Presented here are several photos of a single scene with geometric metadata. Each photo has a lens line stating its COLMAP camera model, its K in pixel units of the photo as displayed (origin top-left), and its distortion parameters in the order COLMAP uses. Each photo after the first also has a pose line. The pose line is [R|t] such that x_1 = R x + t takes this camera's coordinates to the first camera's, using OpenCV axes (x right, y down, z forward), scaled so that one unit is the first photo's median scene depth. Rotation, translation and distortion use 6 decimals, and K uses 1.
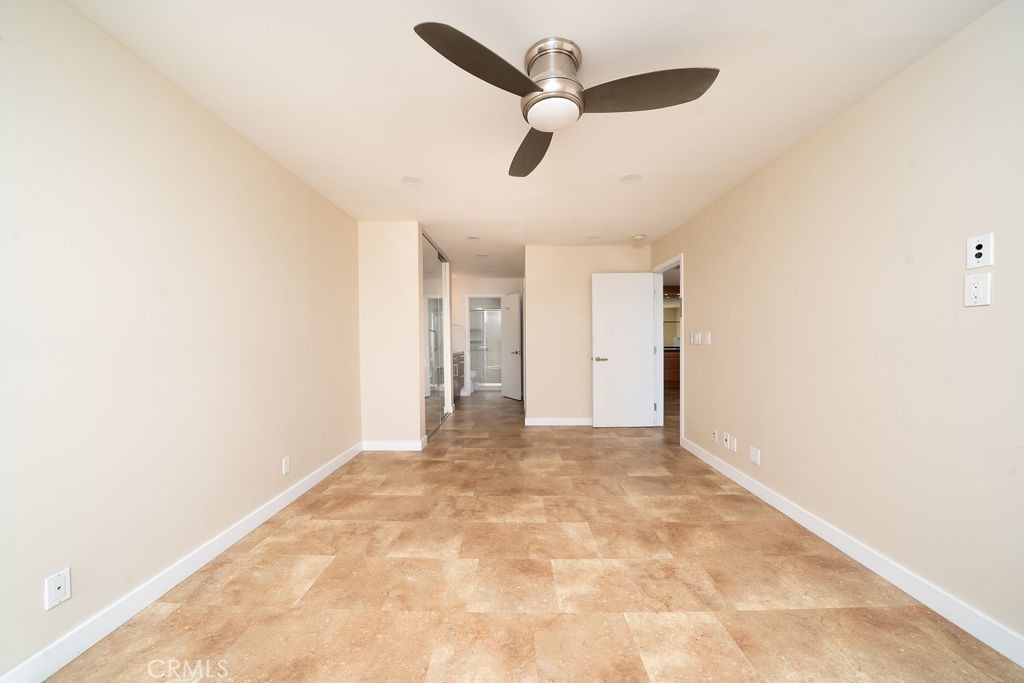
lens RADIAL K [[362.5, 0, 510.9], [0, 362.5, 343.1], [0, 0, 1]] dist [-0.022523, -0.000249]
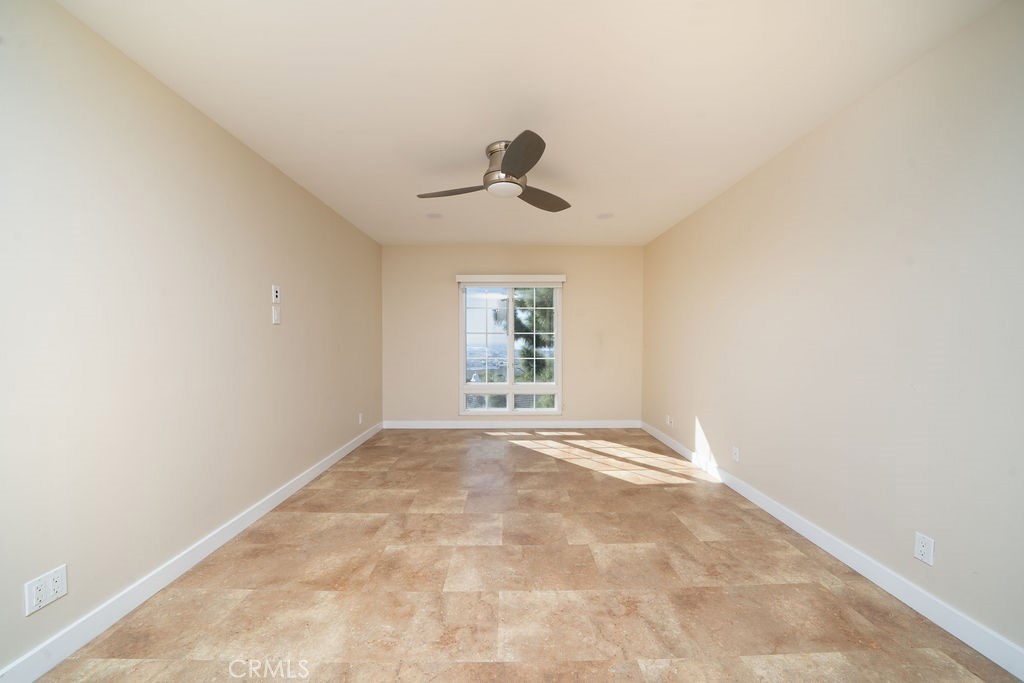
lens RADIAL K [[362.5, 0, 513.0], [0, 362.5, 340.0], [0, 0, 1]] dist [-0.022523, -0.000249]
pose [[-0.999544, 0.003453, -0.030000, 0.104554], [0.003240, 0.999969, 0.007133, -0.021853], [0.030024, 0.007033, -0.999524, 2.000772]]
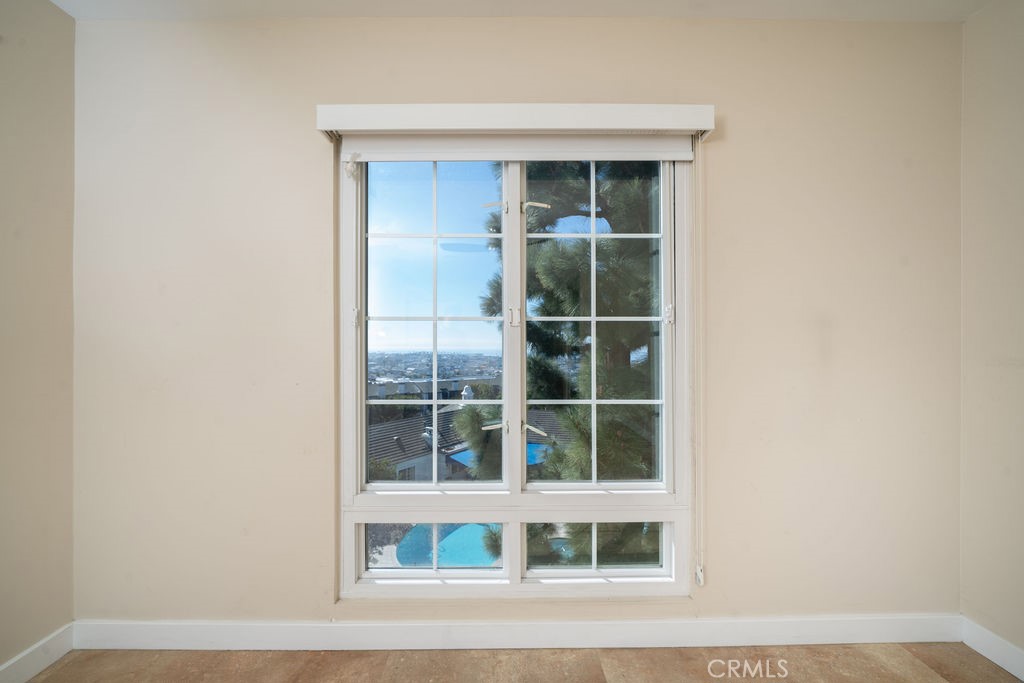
lens RADIAL K [[383.7, 0, 509.8], [0, 383.7, 343.4], [0, 0, 1]] dist [0.000074, 0.000003]
pose [[-0.999561, 0.006182, -0.028983, 0.092279], [0.006211, 0.999980, -0.000917, -0.009647], [0.028976, -0.001097, -0.999579, 1.145657]]
